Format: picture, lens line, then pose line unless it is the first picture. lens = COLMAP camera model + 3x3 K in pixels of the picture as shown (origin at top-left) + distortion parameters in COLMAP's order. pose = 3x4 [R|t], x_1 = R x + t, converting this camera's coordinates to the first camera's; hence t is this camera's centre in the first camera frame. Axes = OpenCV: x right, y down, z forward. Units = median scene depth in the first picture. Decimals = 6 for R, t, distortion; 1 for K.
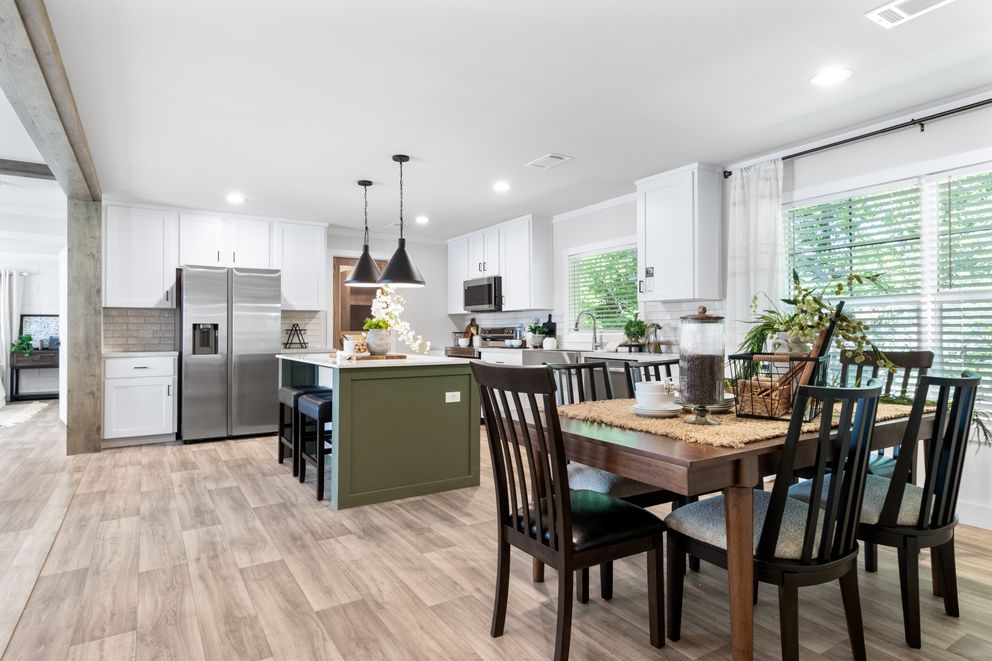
lens RADIAL K [[555.2, 0, 494.9], [0, 555.2, 326.1], [0, 0, 1]] dist [0.001458, 0.001212]
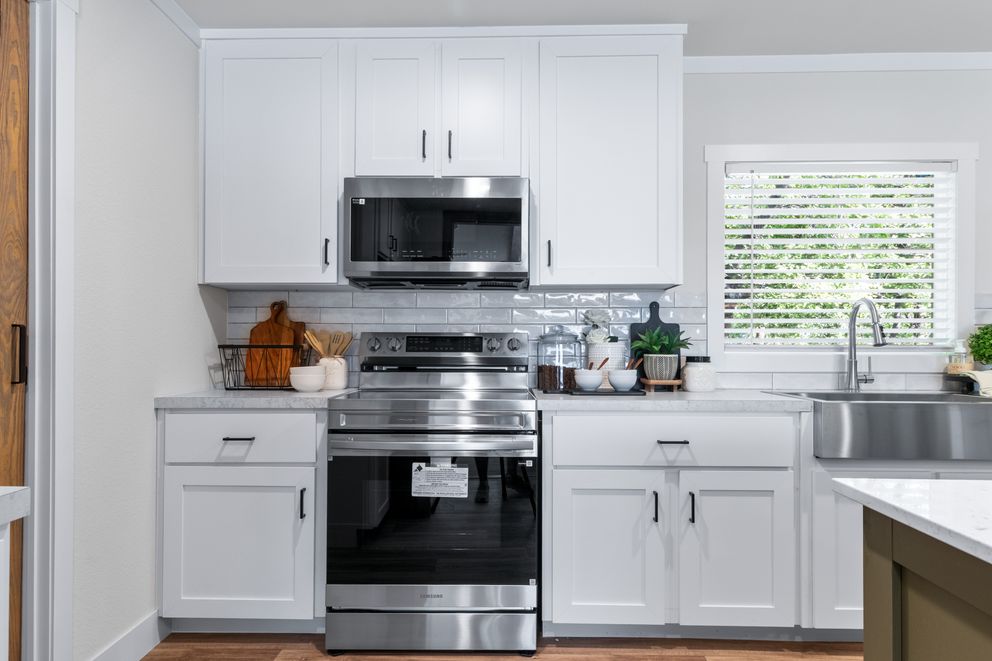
lens RADIAL K [[644.2, 0, 491.1], [0, 644.2, 339.4], [0, 0, 1]] dist [0.005318, 0.001342]
pose [[0.556879, 0.009379, 0.830541, -0.466682], [-0.015229, 0.999883, -0.001080, 0.010132], [-0.830454, -0.012047, 0.556957, 1.140244]]
